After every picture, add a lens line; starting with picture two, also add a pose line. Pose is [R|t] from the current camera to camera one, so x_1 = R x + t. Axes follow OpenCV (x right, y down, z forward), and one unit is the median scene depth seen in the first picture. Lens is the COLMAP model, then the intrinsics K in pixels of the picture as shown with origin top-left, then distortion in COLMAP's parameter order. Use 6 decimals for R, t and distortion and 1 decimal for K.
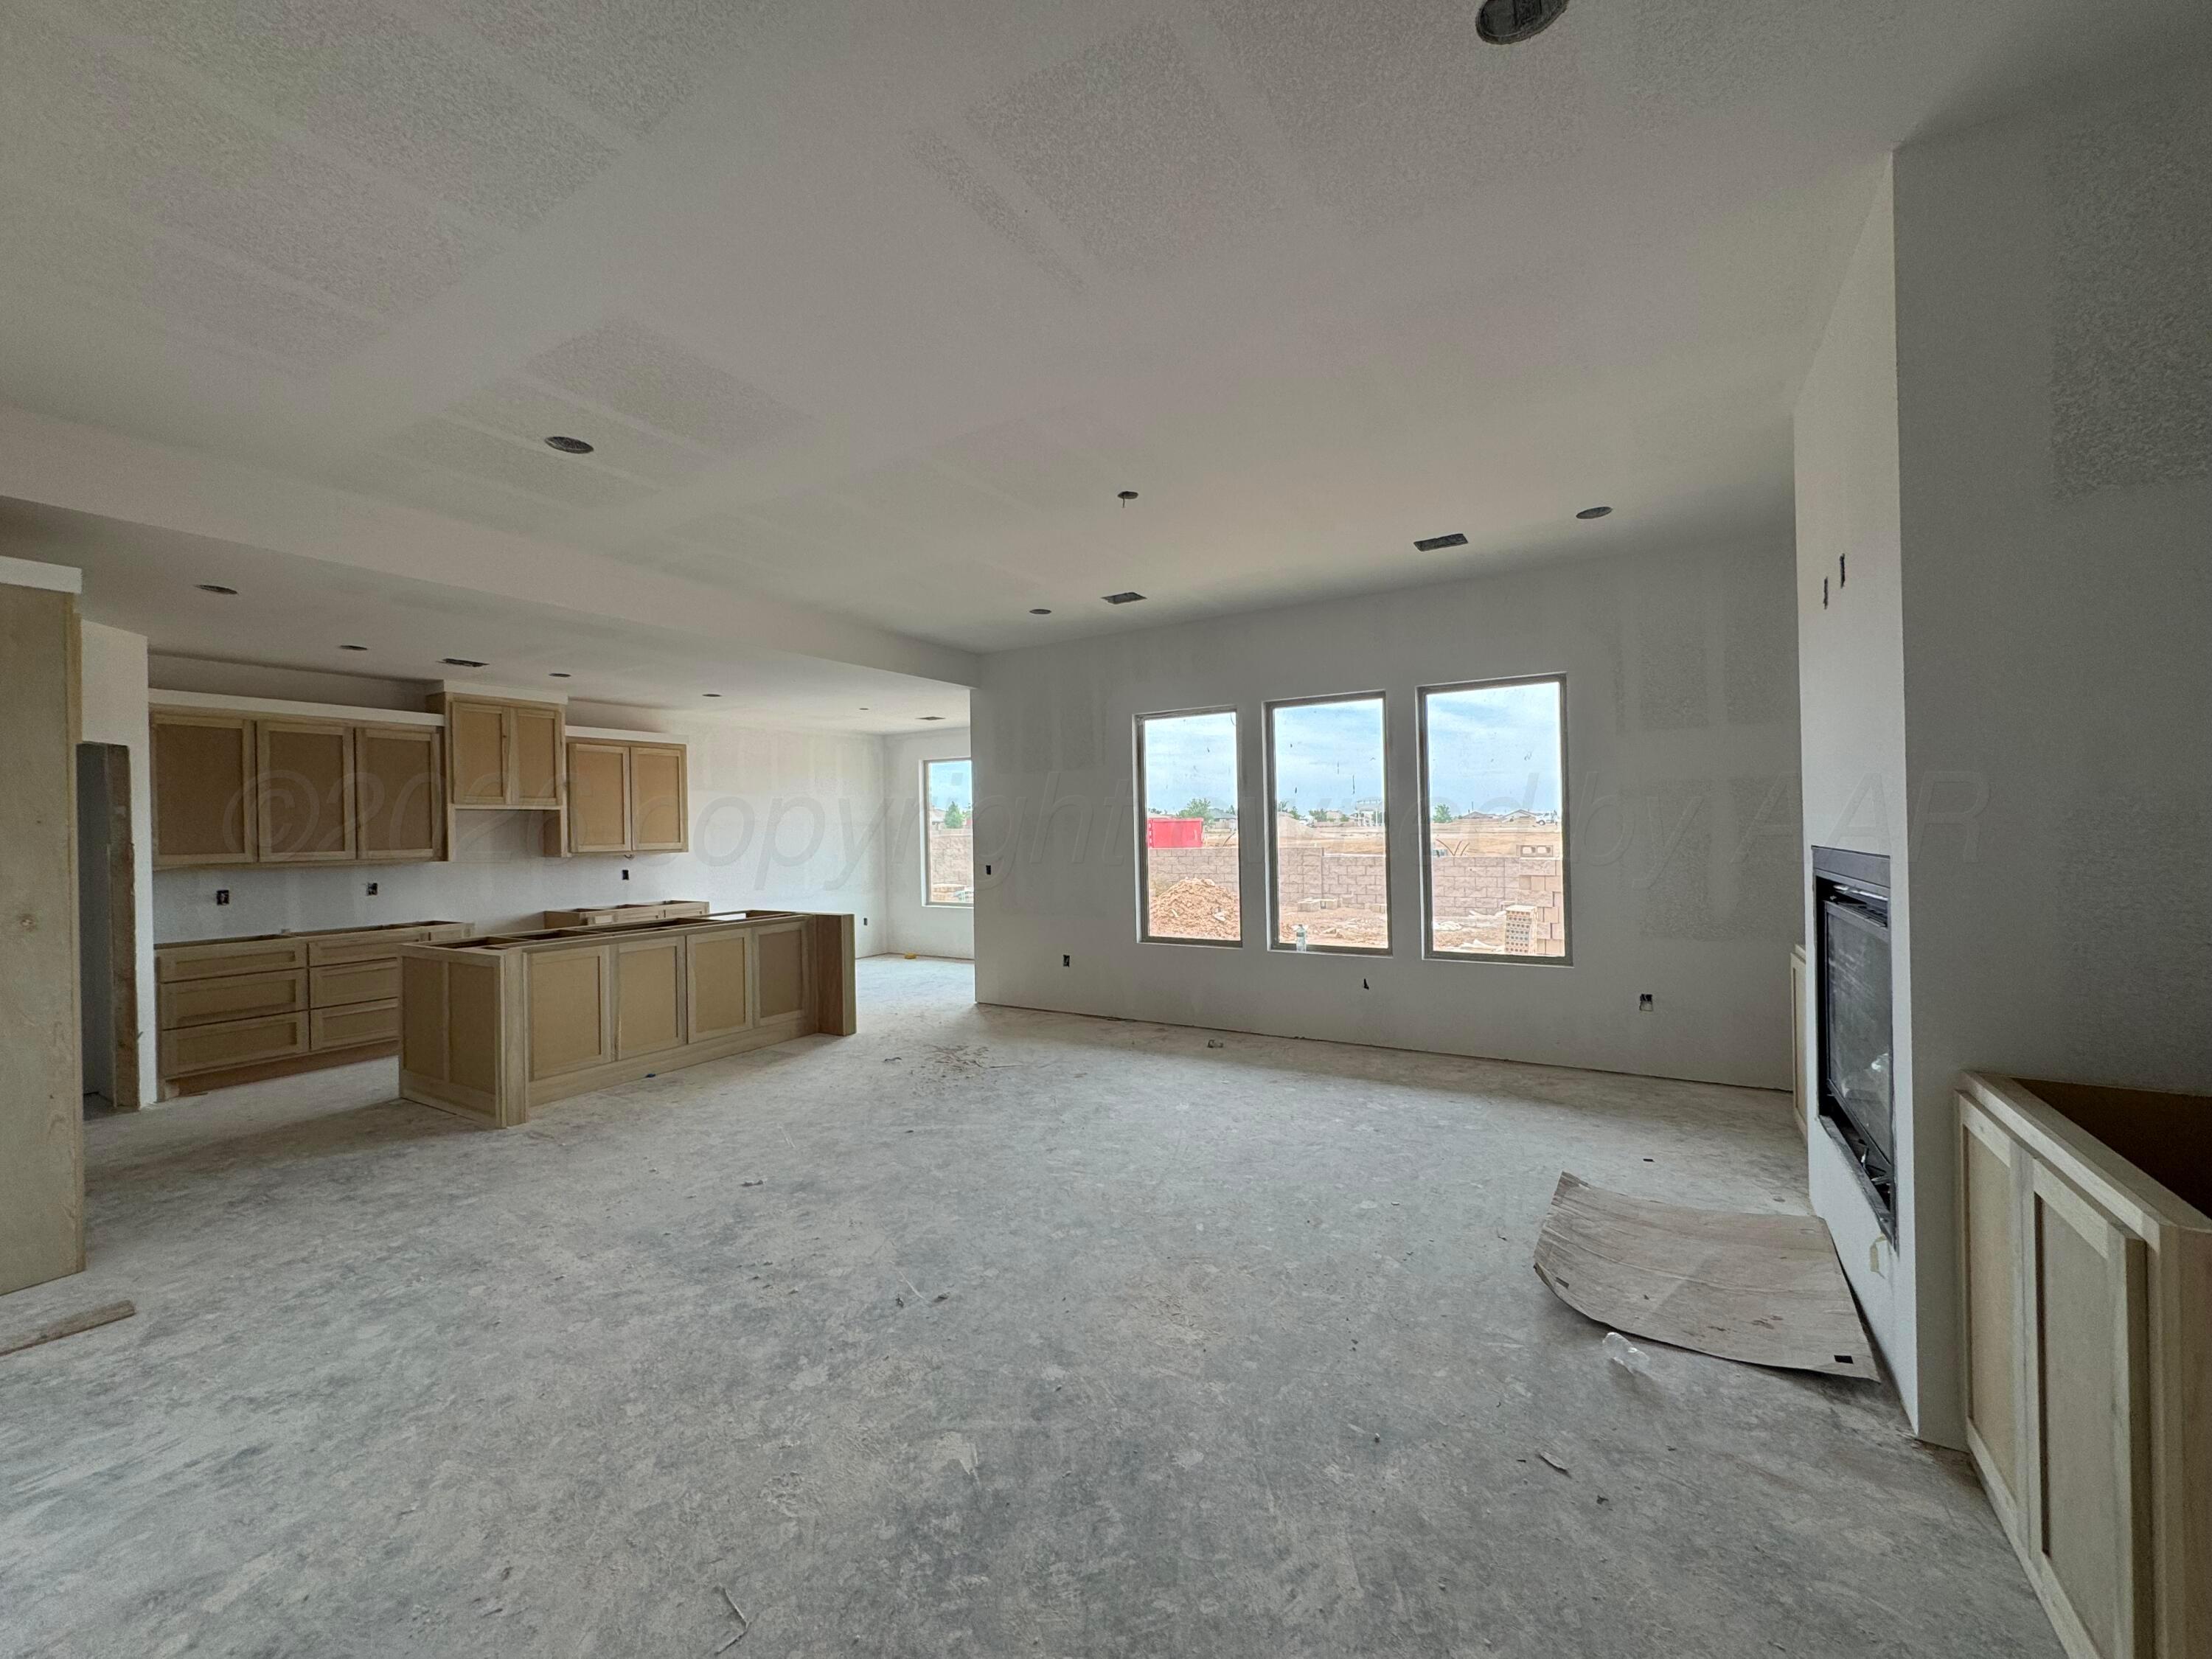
lens RADIAL K [[879.7, 0, 1107.2], [0, 879.7, 826.4], [0, 0, 1]] dist [-0.002280, 0.000078]
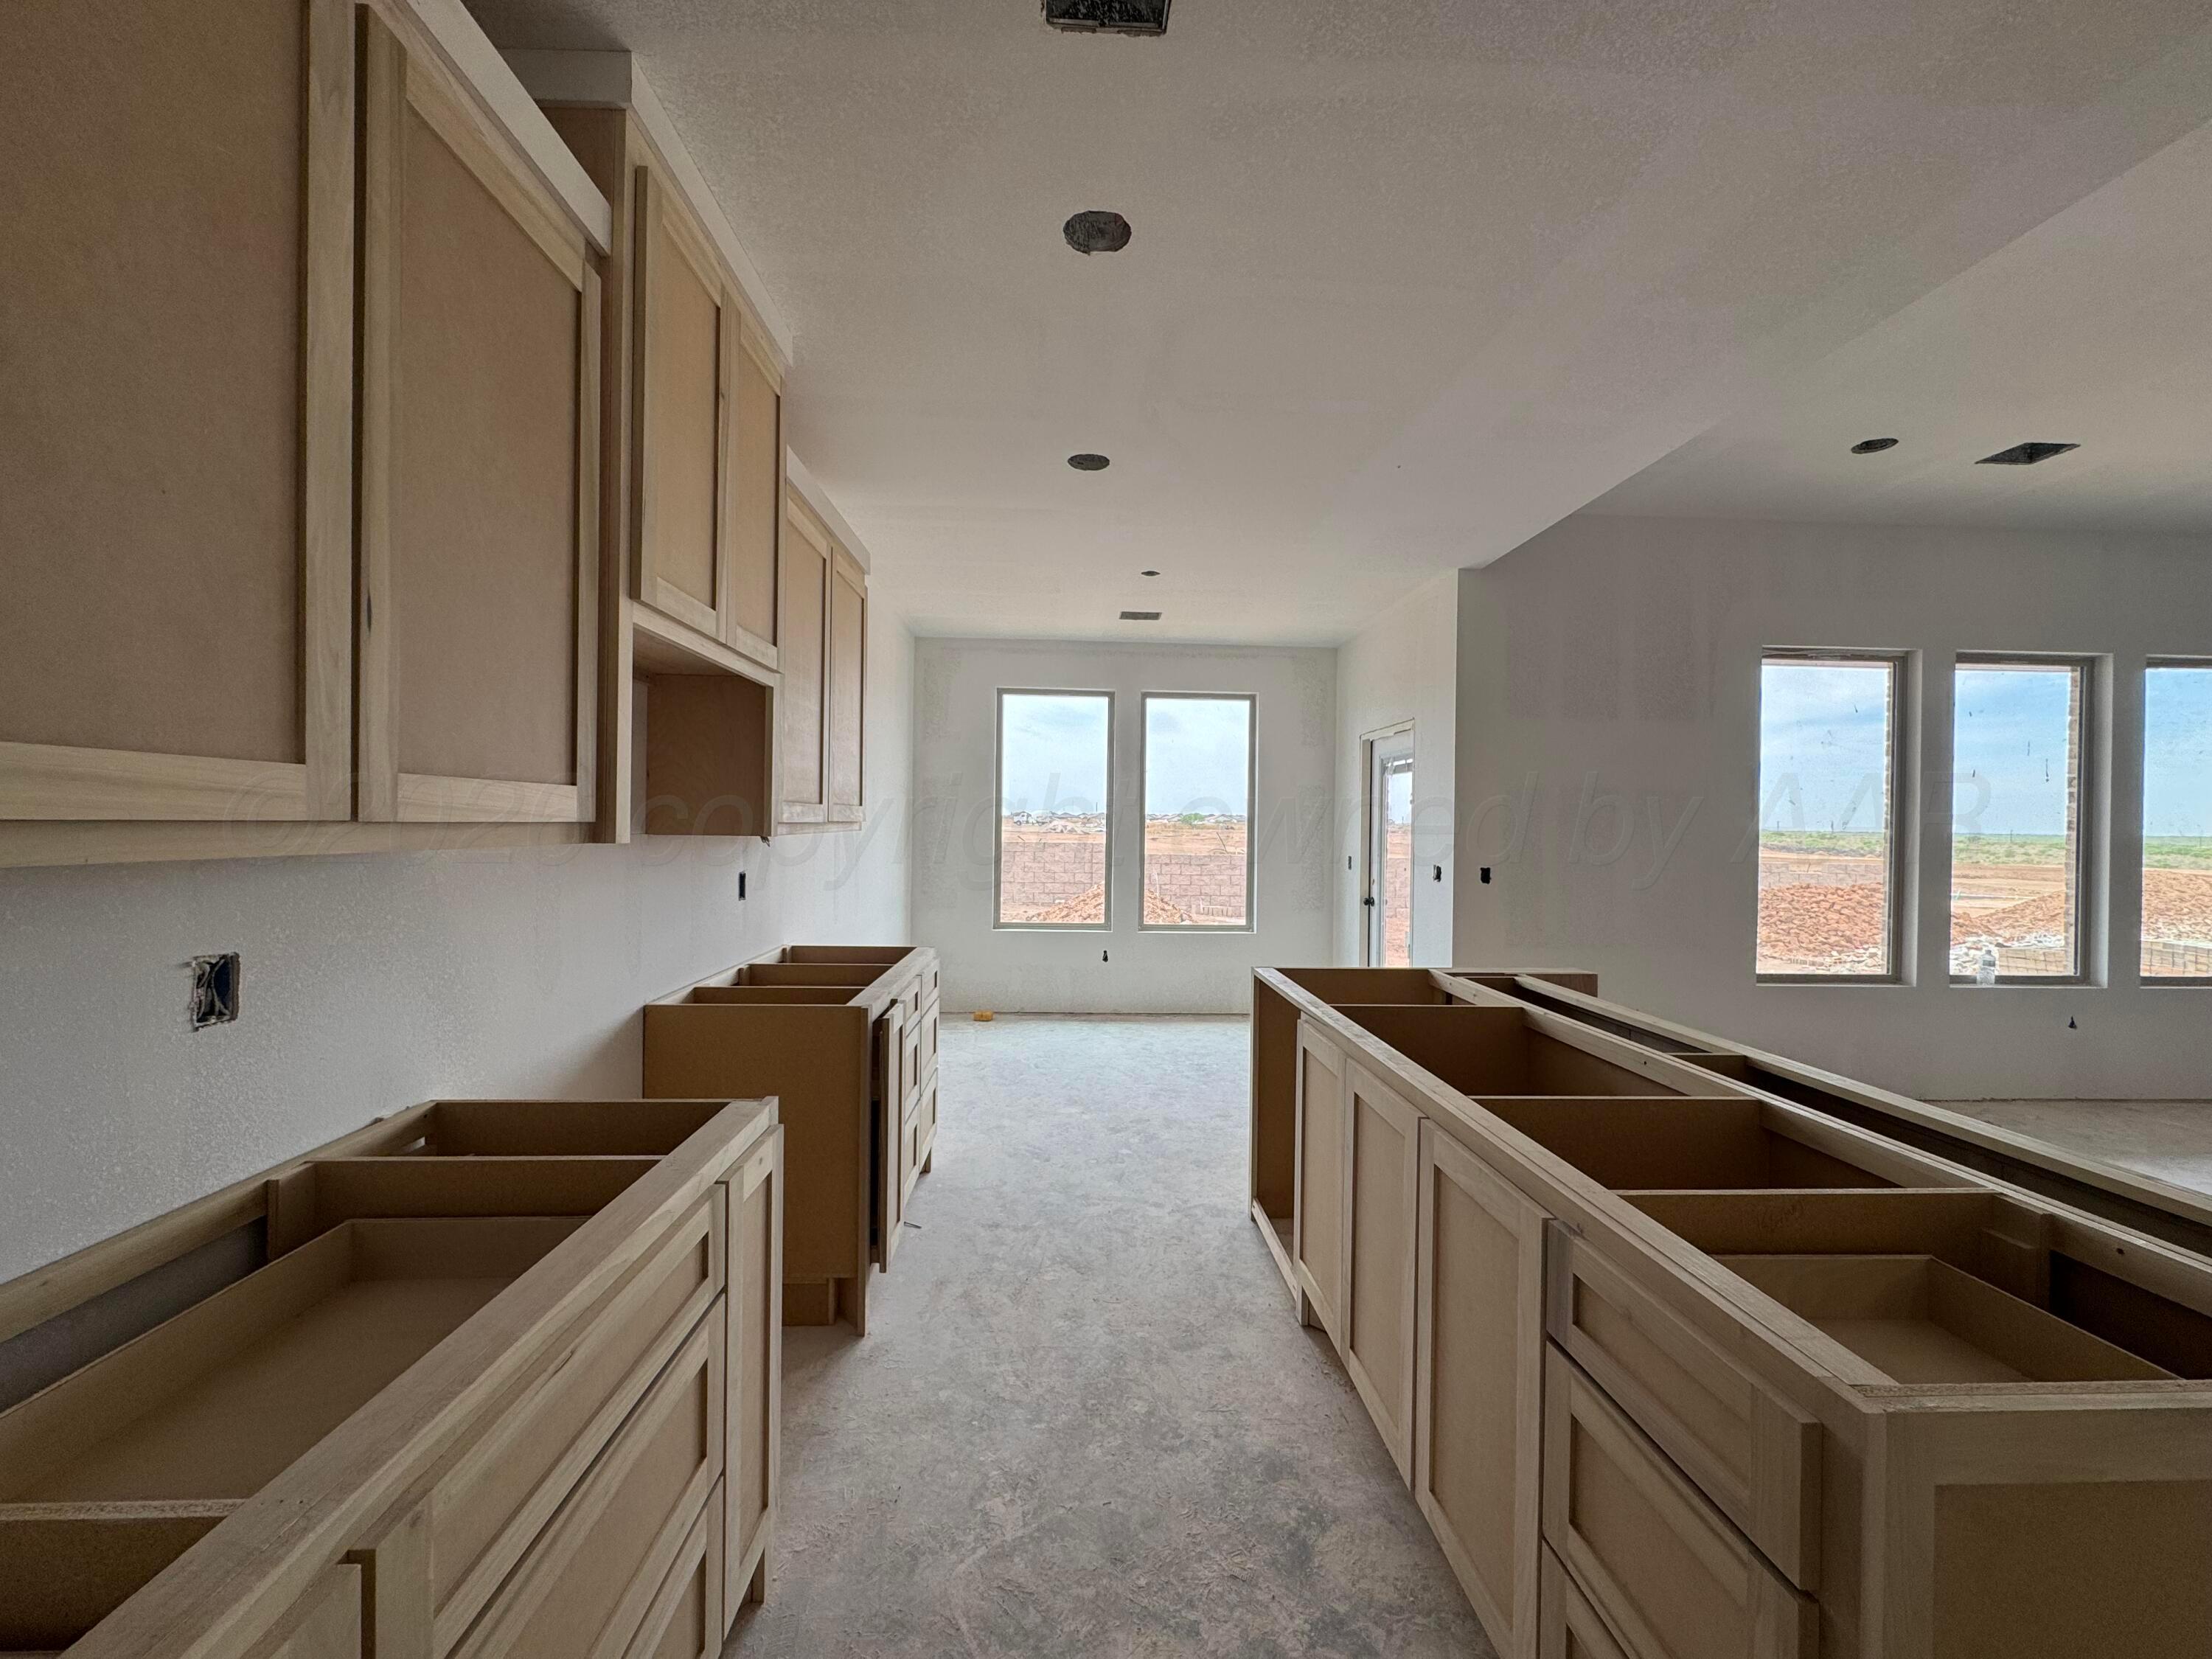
lens RADIAL K [[879.7, 0, 1107.2], [0, 879.7, 826.4], [0, 0, 1]] dist [-0.002280, 0.000078]
pose [[0.829518, 0.031395, 0.557596, -1.310180], [-0.033899, 0.999408, -0.005839, 0.054571], [-0.557450, -0.014058, 0.830092, 1.249713]]
